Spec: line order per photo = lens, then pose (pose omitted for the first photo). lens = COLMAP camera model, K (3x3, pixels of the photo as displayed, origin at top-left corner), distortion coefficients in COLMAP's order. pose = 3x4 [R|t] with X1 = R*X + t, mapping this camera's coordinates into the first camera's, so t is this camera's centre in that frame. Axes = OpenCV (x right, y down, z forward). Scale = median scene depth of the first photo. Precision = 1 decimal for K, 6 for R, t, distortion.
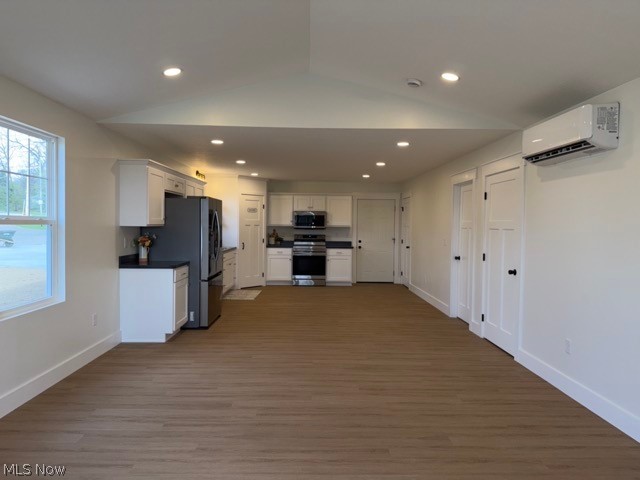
lens RADIAL K [[454.3, 0, 319.7], [0, 454.3, 239.7], [0, 0, 1]] dist [0.008105, -0.004921]
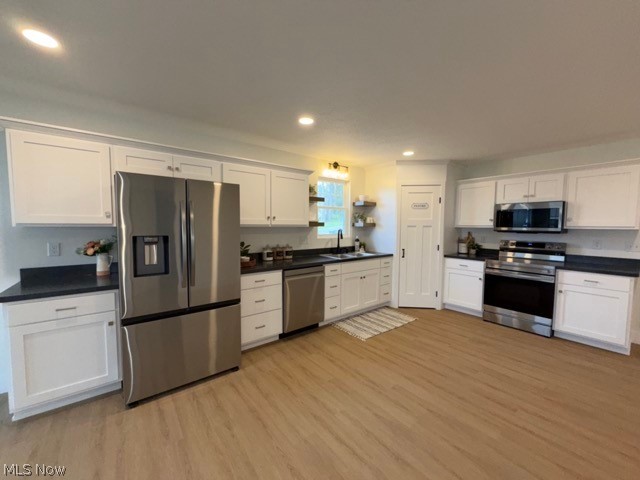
lens RADIAL K [[258.1, 0, 319.3], [0, 258.1, 237.1], [0, 0, 1]] dist [0.000733, 0.000015]
pose [[0.589856, 0.030102, -0.806947, 0.093085], [-0.025239, 0.999504, 0.018836, -0.016982], [0.807114, 0.009256, 0.590323, 0.592366]]
